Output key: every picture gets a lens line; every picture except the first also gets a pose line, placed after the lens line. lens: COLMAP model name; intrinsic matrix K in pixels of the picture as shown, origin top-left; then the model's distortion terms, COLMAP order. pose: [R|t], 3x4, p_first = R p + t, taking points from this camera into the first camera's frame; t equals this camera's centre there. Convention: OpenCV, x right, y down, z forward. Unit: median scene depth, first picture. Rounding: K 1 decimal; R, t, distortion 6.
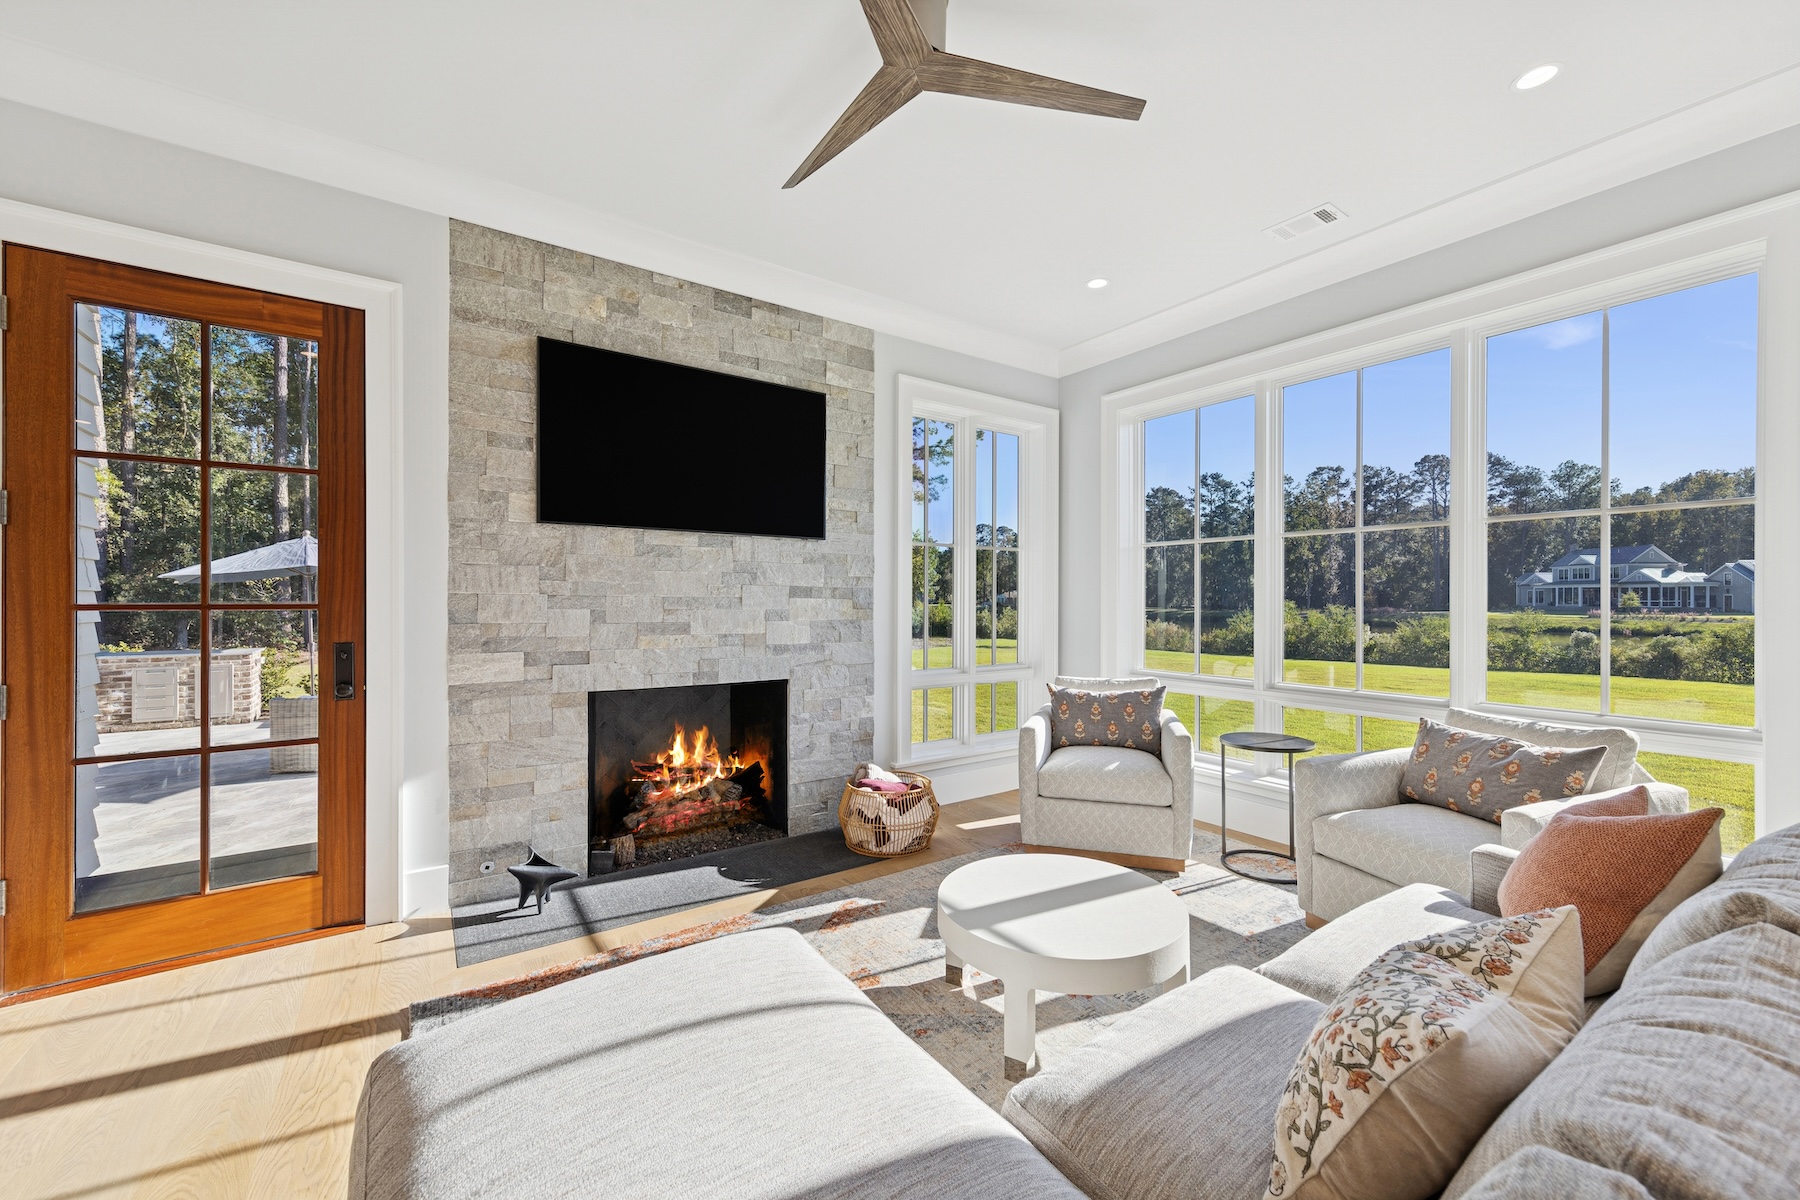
lens RADIAL K [[702.7, 0, 900.0], [0, 702.7, 600.0], [0, 0, 1]] dist [0.008282, 0.000241]
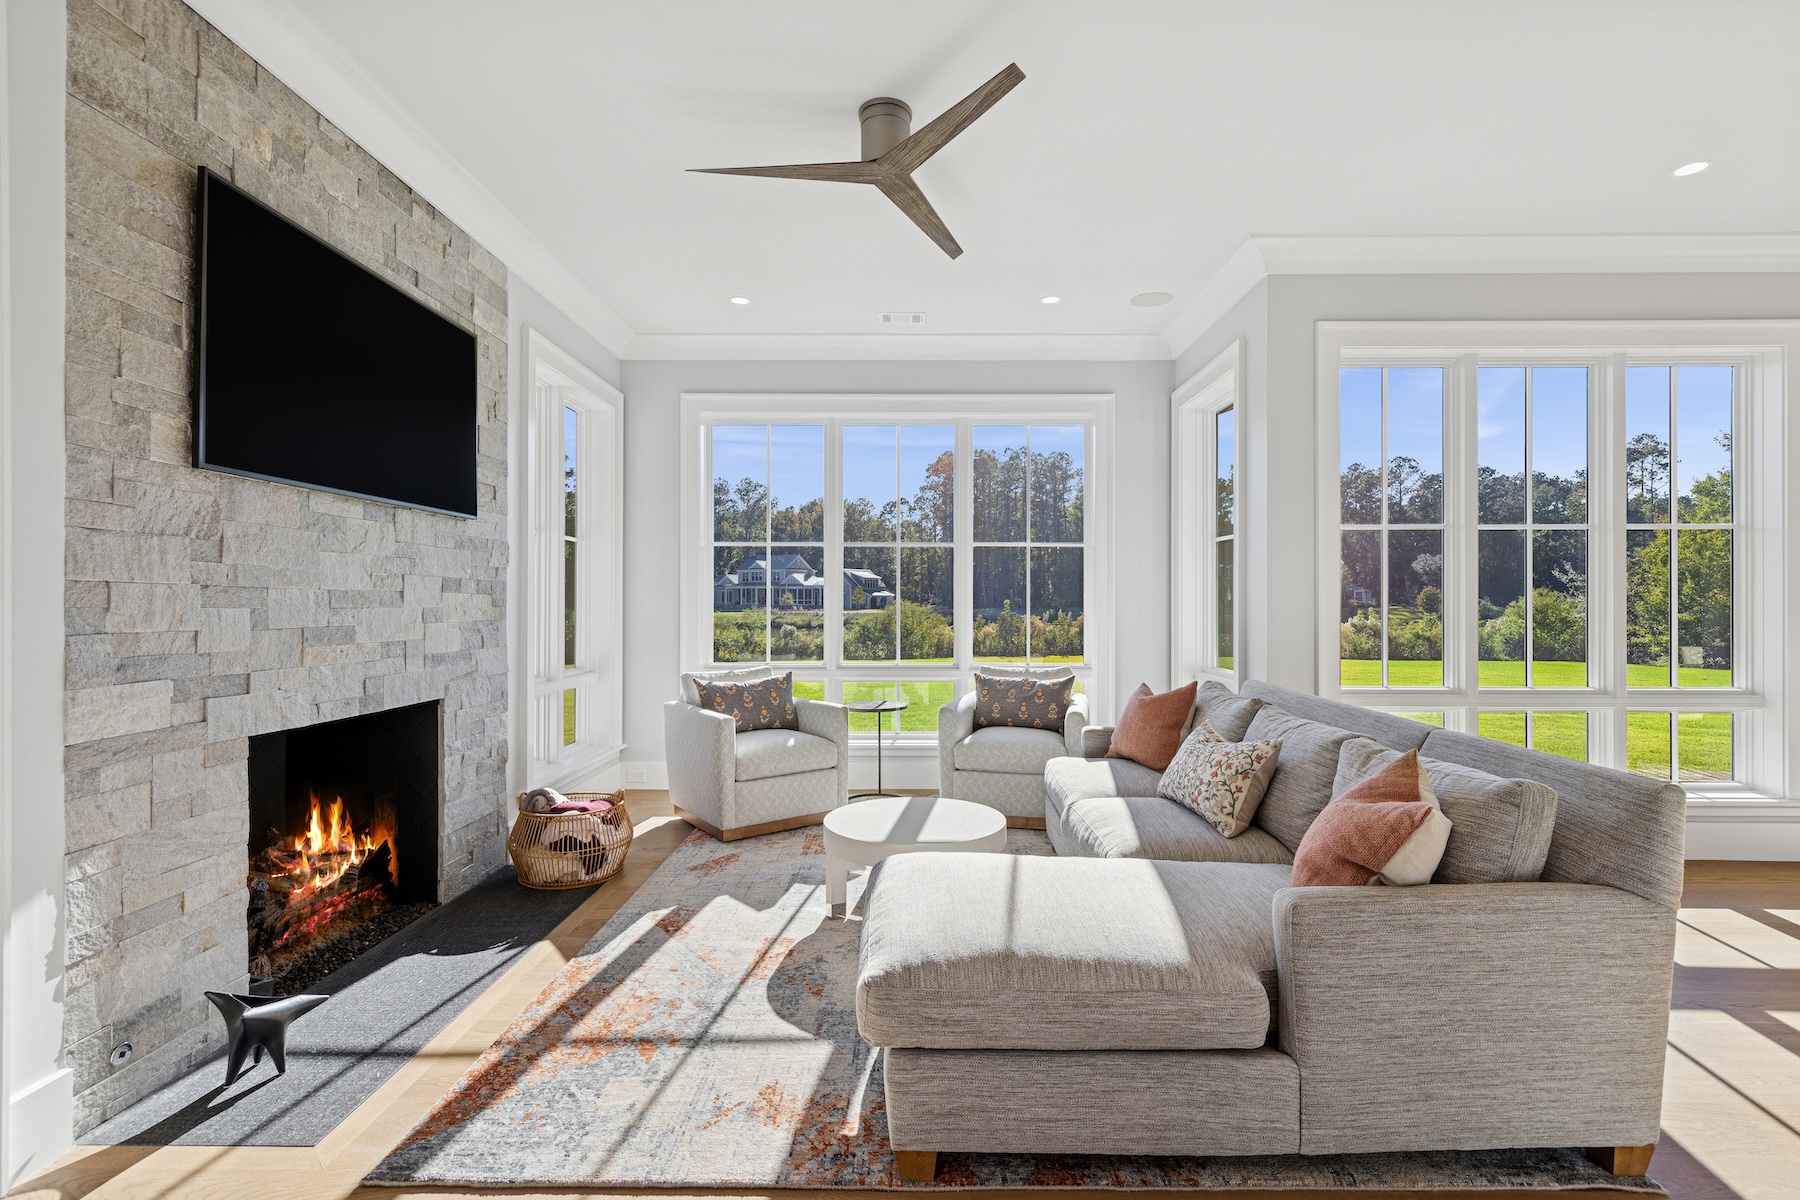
lens RADIAL K [[839.2, 0, 920.8], [0, 839.2, 596.3], [0, 0, 1]] dist [0.000519, -0.002024]
pose [[0.566235, 0.002393, 0.824240, -0.685807], [0.000700, 0.999994, -0.003384, 0.005225], [-0.824243, 0.002493, 0.566230, 0.059578]]
